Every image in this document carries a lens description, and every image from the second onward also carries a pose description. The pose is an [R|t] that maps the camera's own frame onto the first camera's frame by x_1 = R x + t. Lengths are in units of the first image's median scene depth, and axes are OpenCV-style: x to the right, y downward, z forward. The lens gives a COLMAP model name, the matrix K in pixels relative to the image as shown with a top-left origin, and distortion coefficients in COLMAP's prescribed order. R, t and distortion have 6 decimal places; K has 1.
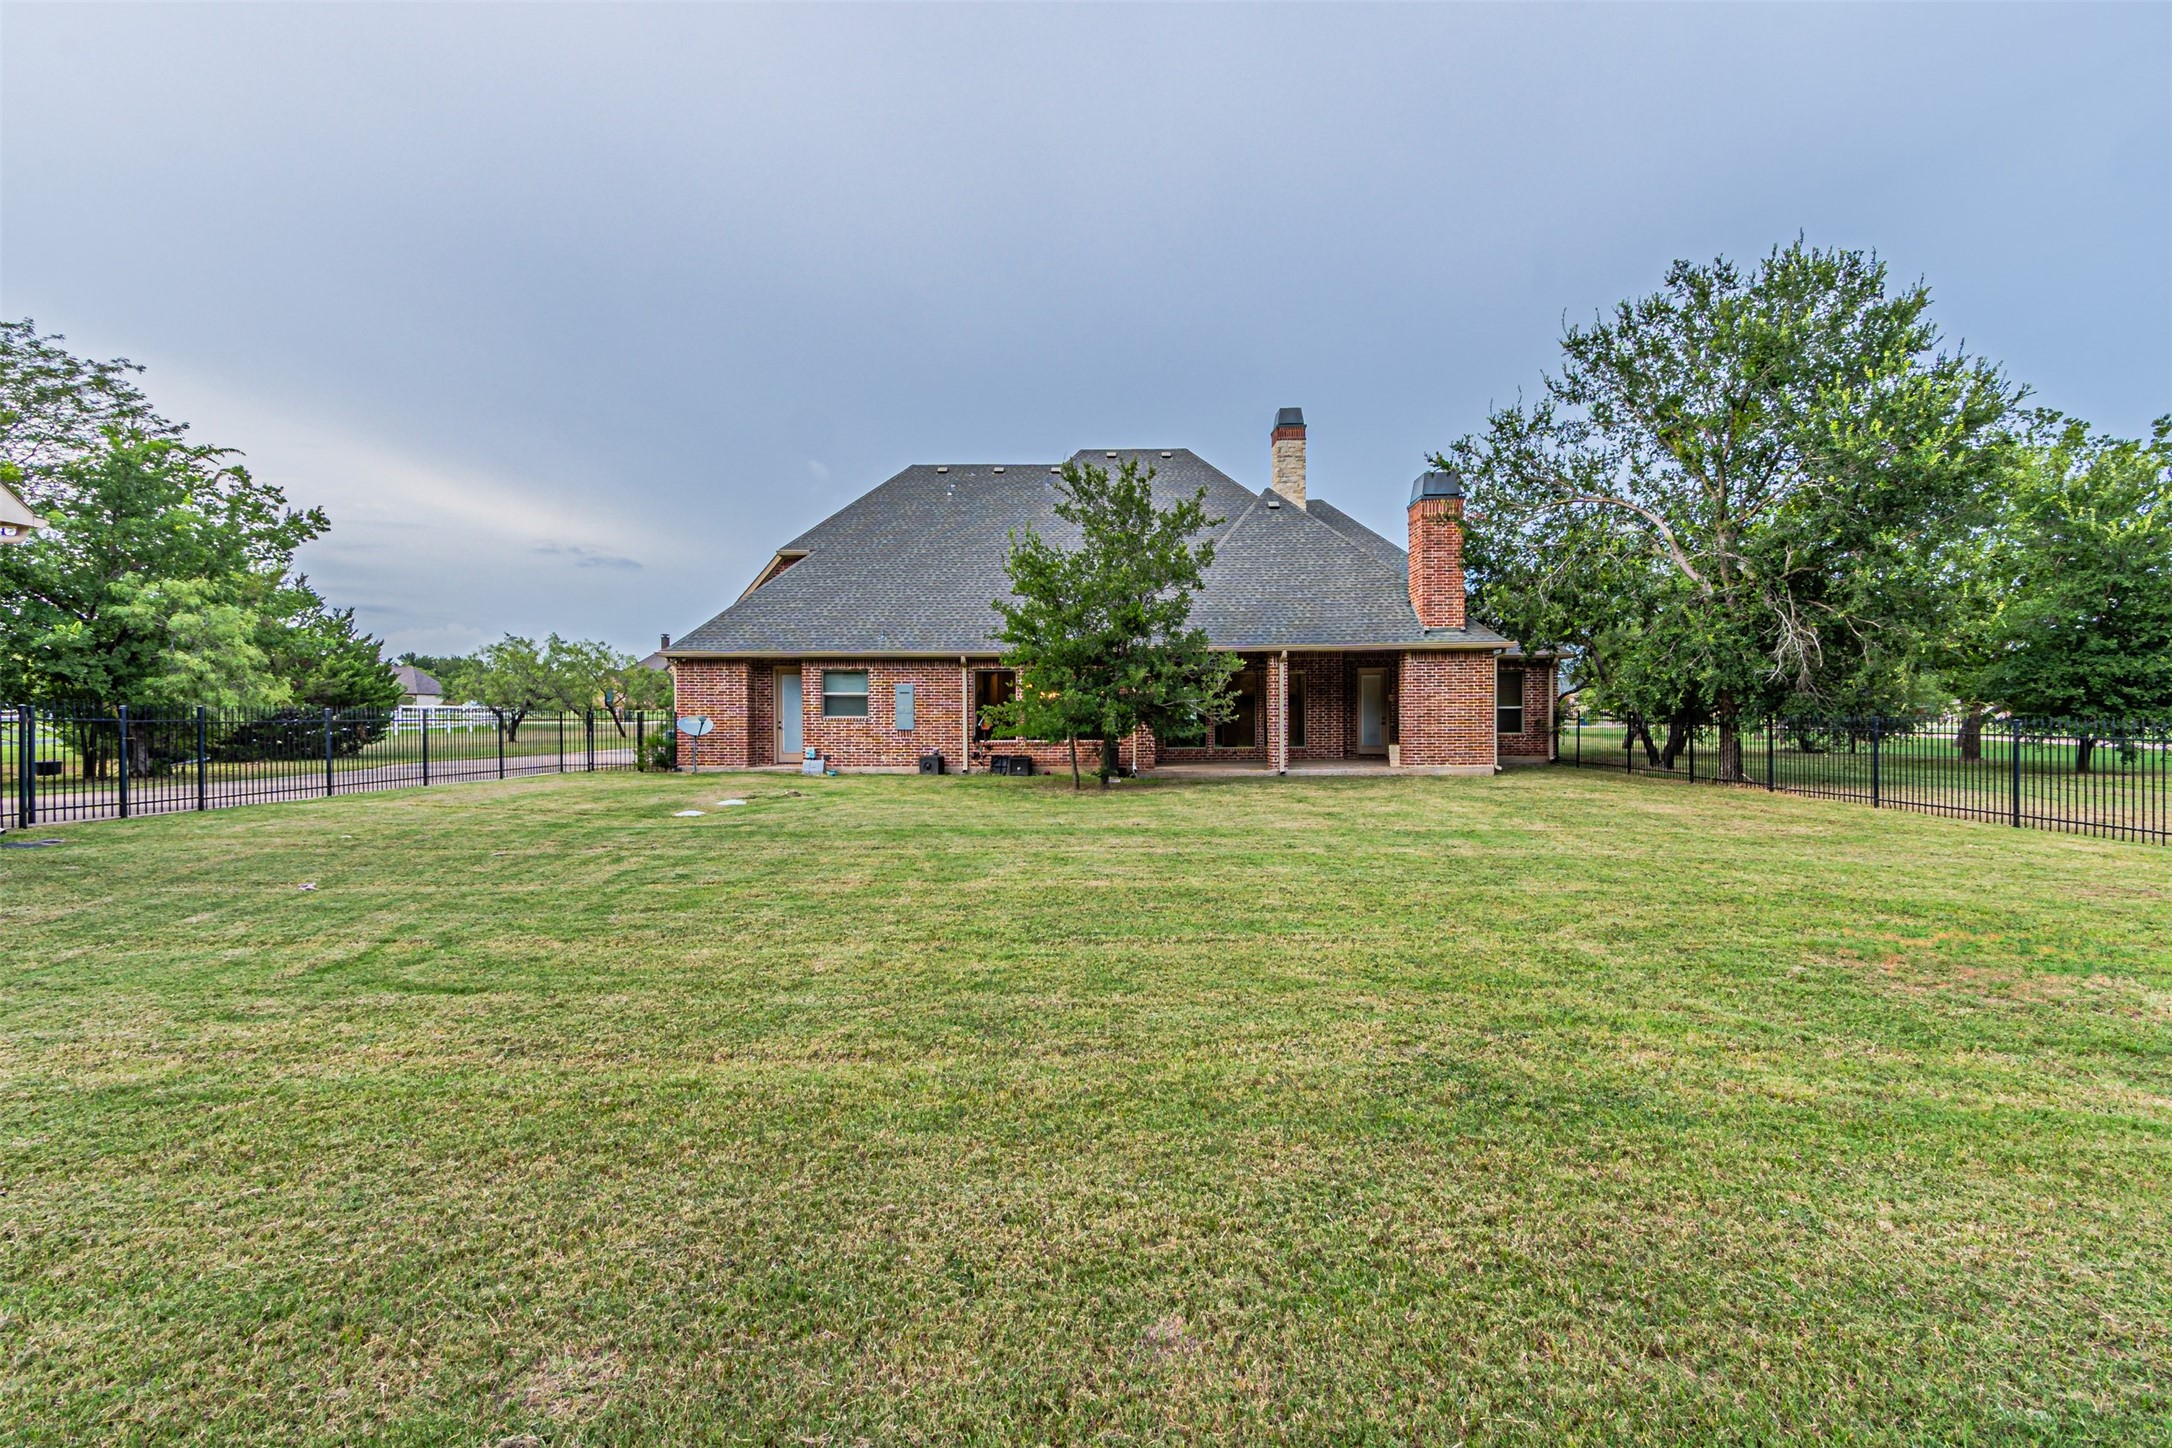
lens RADIAL K [[935.8, 0, 1086.3], [0, 935.8, 730.3], [0, 0, 1]] dist [0.010518, -0.003470]
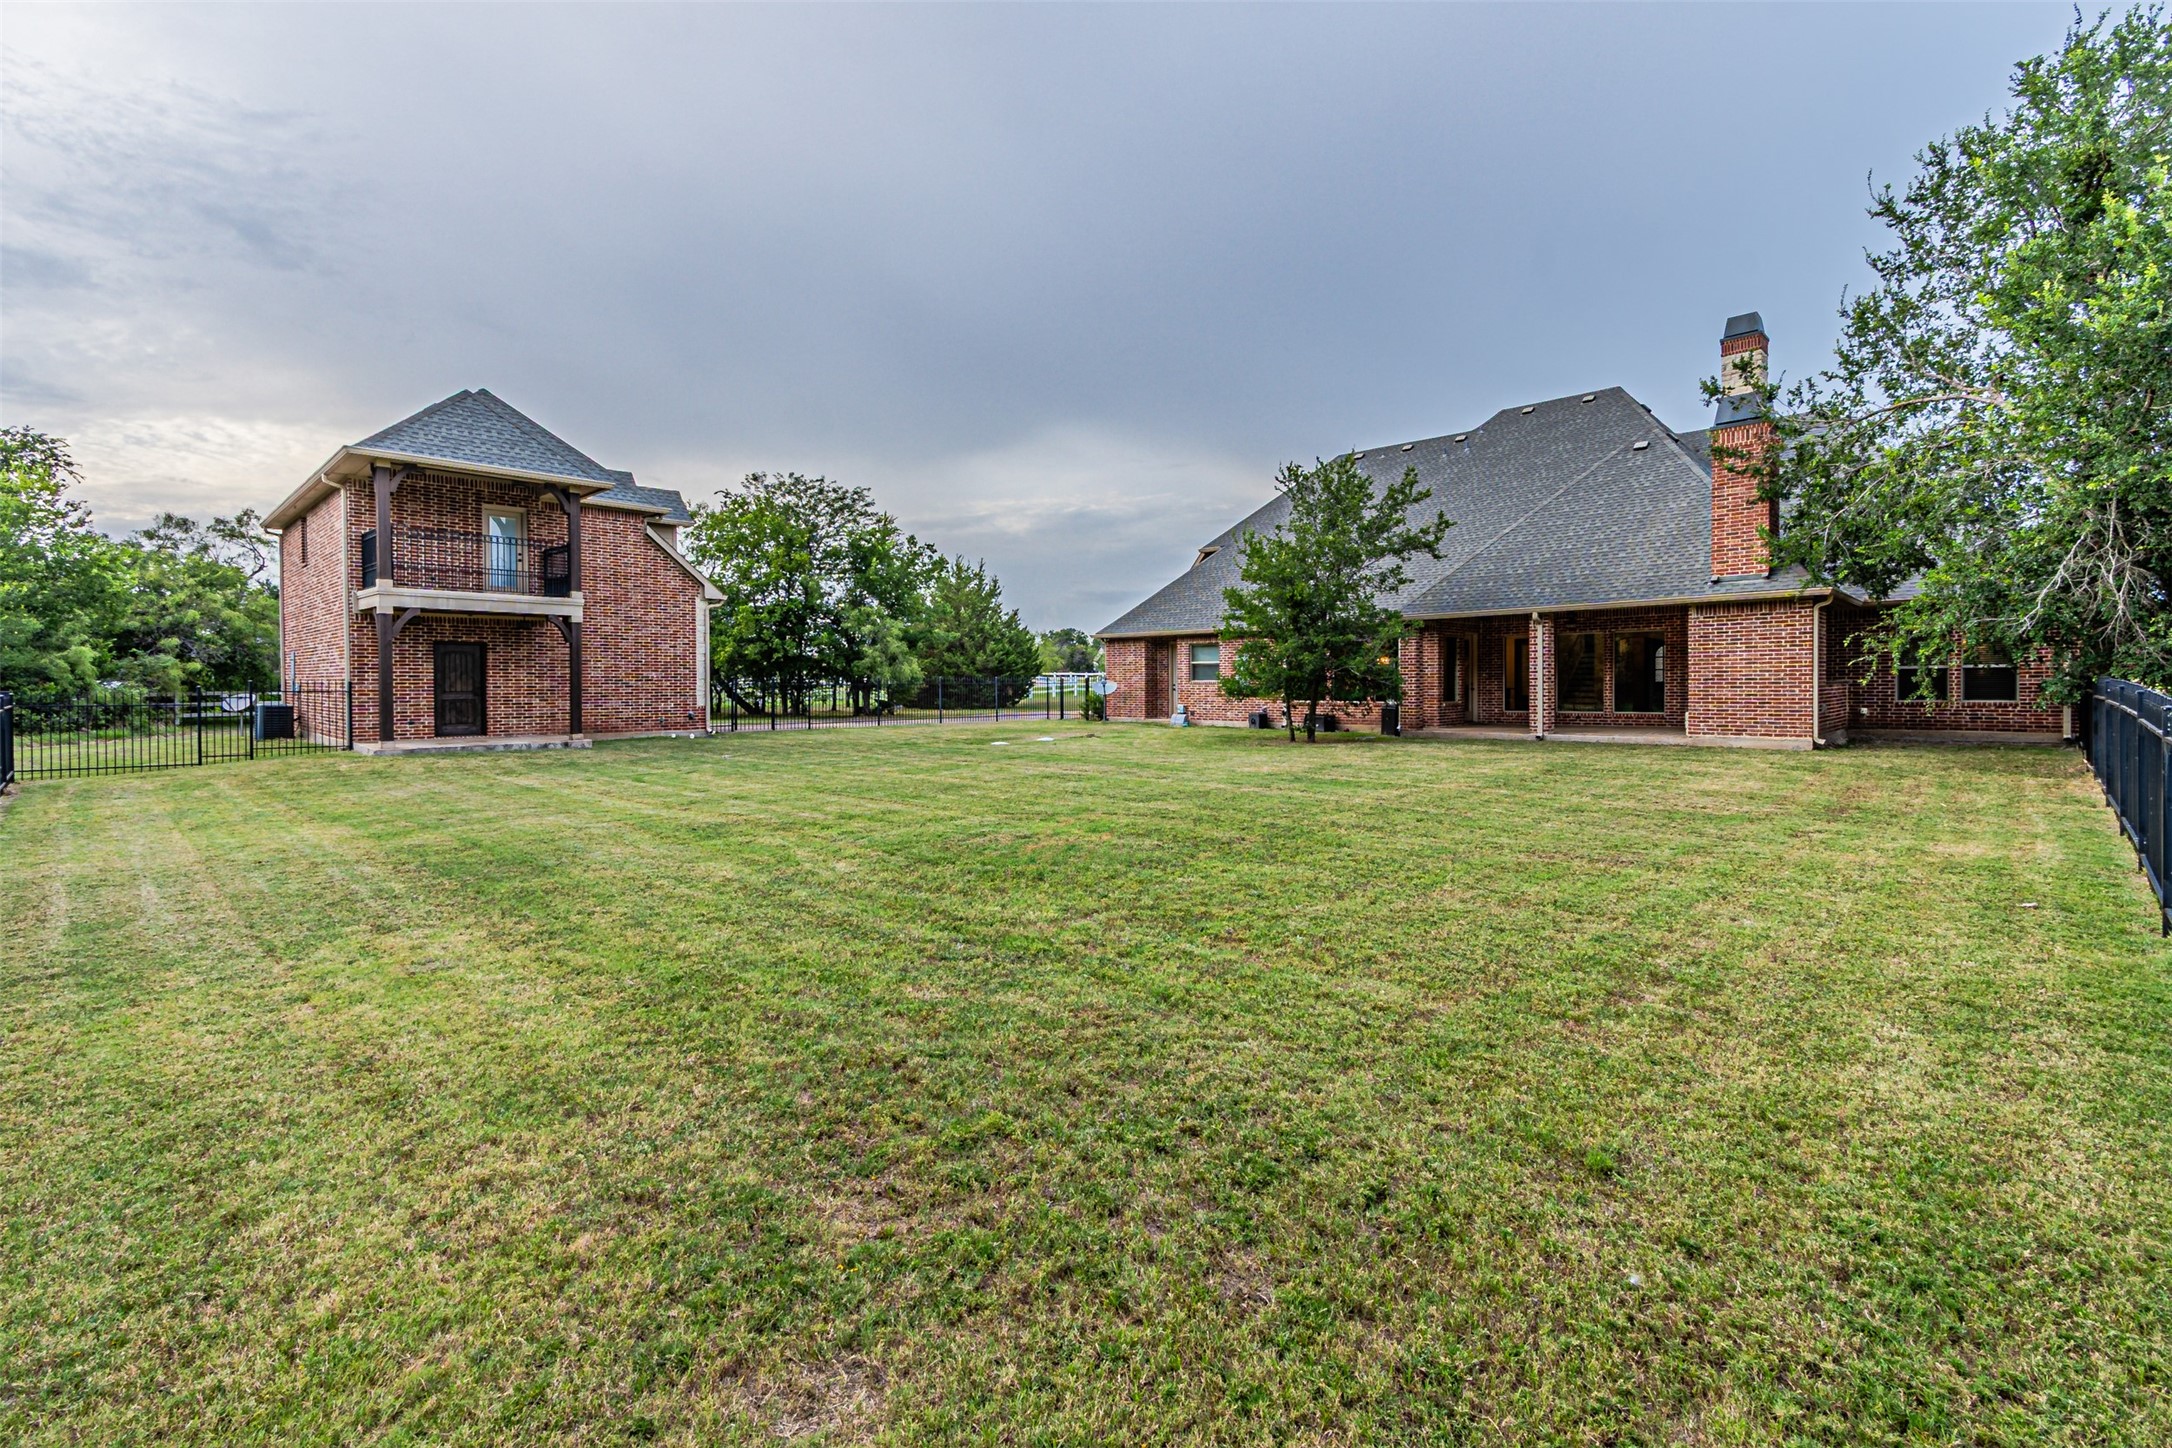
lens RADIAL K [[935.8, 0, 1085.5], [0, 935.8, 705.7], [0, 0, 1]] dist [0.010518, -0.003470]
pose [[0.737140, 0.015807, -0.675555, 0.515420], [-0.008630, 0.999865, 0.013980, 0.002765], [0.675684, -0.004475, 0.737177, -0.041570]]
